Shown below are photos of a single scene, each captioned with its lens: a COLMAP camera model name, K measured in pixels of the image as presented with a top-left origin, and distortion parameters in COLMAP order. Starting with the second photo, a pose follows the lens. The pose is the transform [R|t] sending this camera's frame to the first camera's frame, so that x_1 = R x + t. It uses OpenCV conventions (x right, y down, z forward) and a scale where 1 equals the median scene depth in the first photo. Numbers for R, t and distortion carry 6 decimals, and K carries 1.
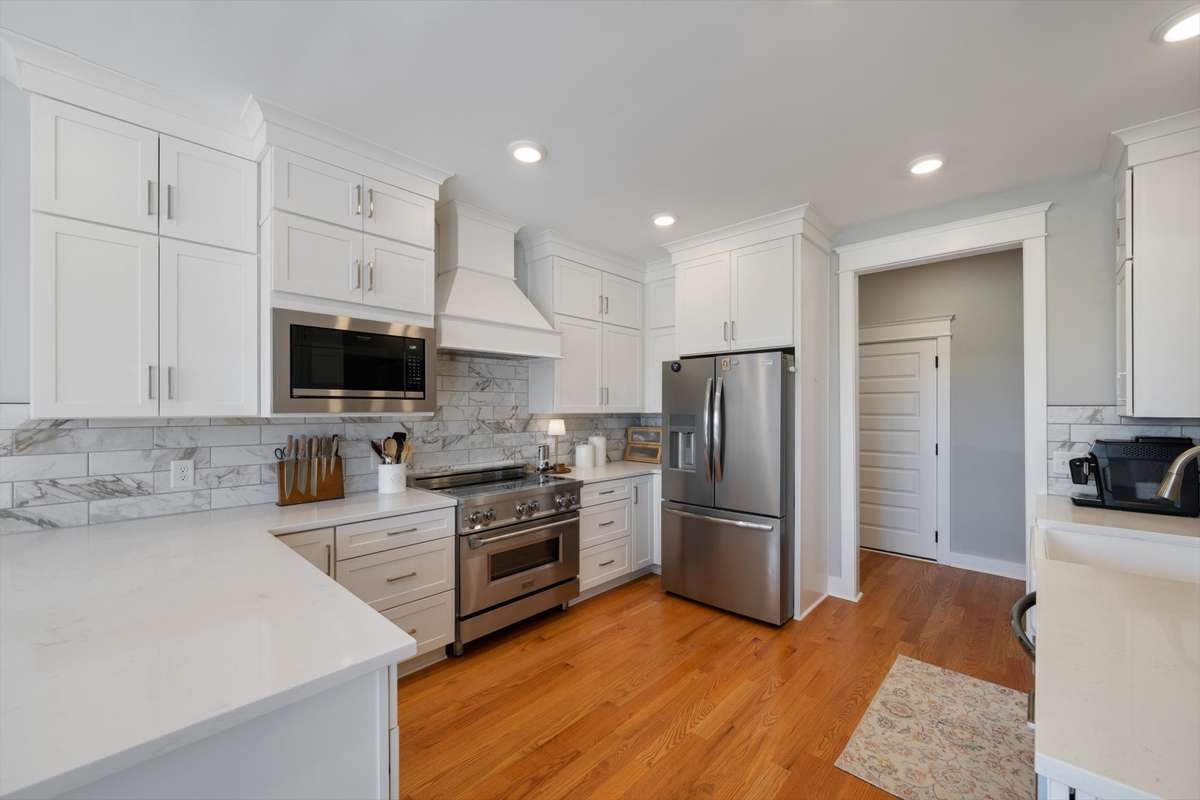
lens RADIAL K [[469.8, 0, 604.9], [0, 469.8, 408.9], [0, 0, 1]] dist [-0.004530, 0.000000]
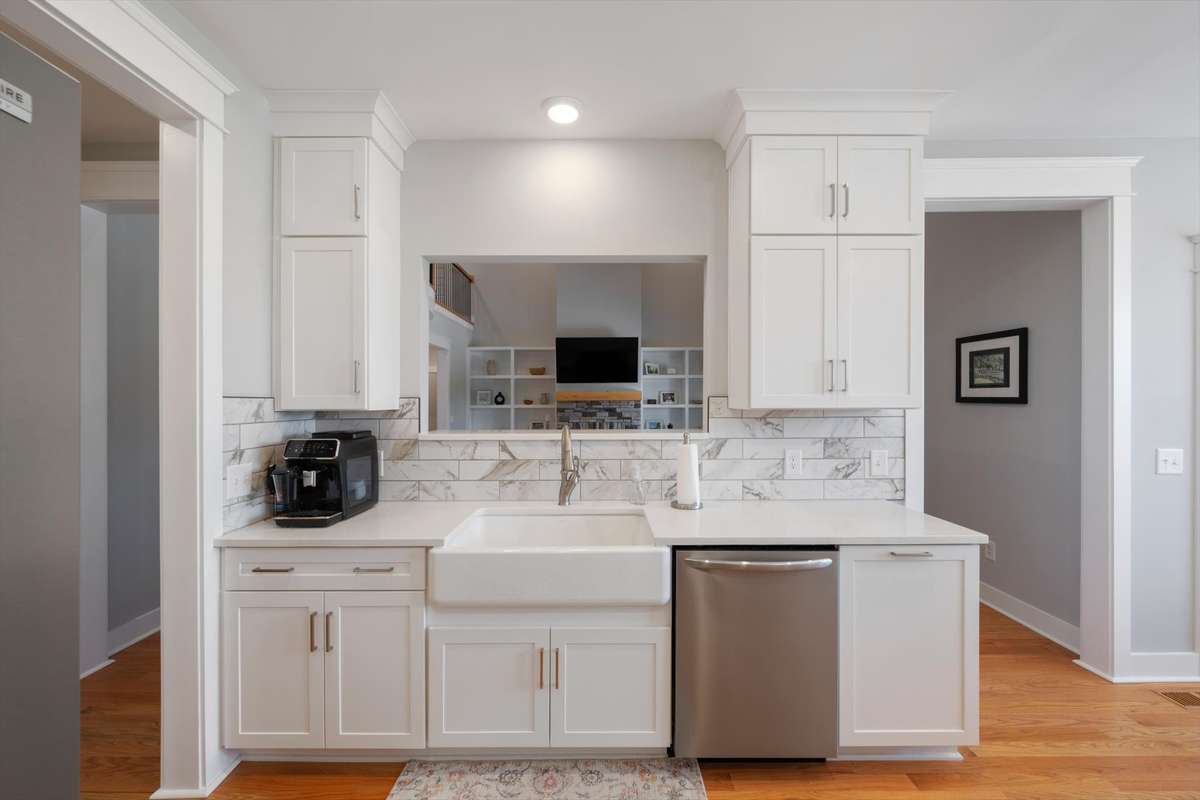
lens RADIAL K [[469.8, 0, 603.2], [0, 469.8, 402.8], [0, 0, 1]] dist [-0.004530, 0.000000]
pose [[-0.669826, -0.001318, 0.742517, 0.141202], [0.003068, 0.999985, 0.004542, -0.000777], [-0.742512, 0.005320, -0.669811, 1.257726]]
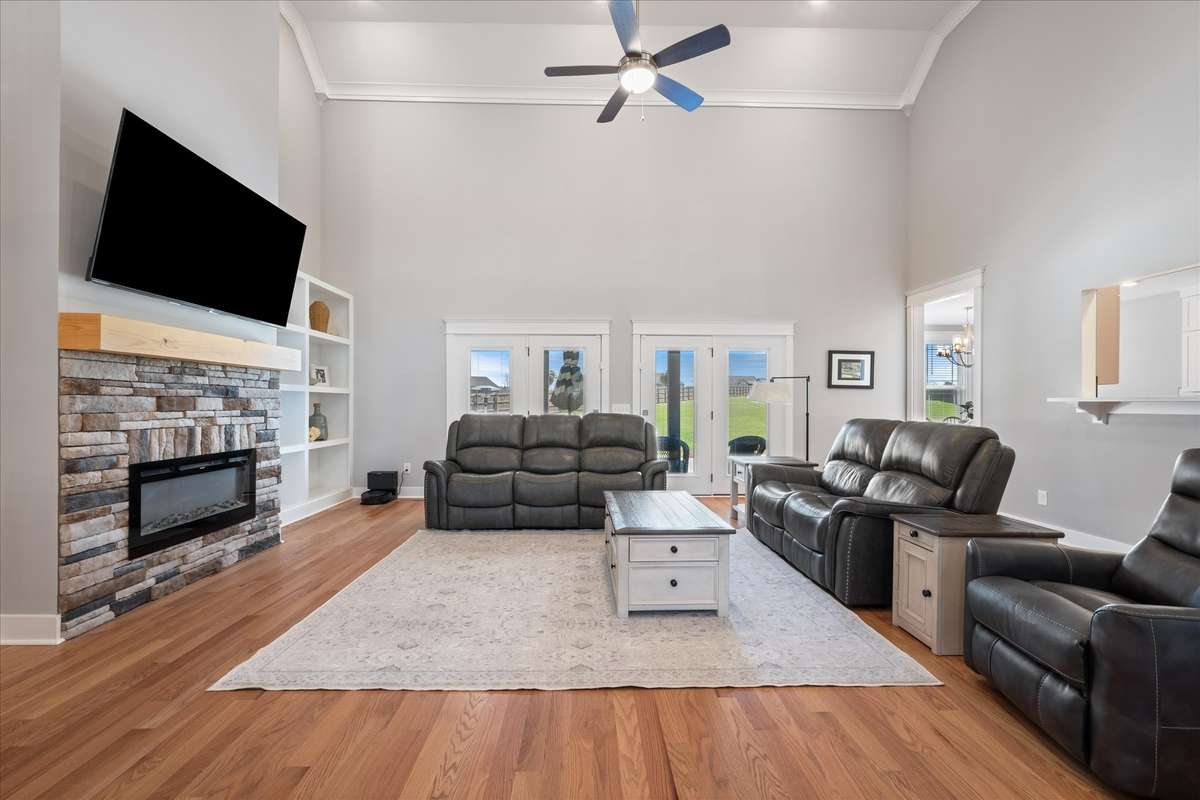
lens RADIAL K [[469.8, 0, 588.8], [0, 469.8, 404.5], [0, 0, 1]] dist [-0.004530, 0.000000]
pose [[-0.725494, -0.005818, -0.688204, 3.279260], [-0.007923, 0.999969, -0.000101, 0.111725], [0.688183, 0.005379, -0.725517, 0.331658]]
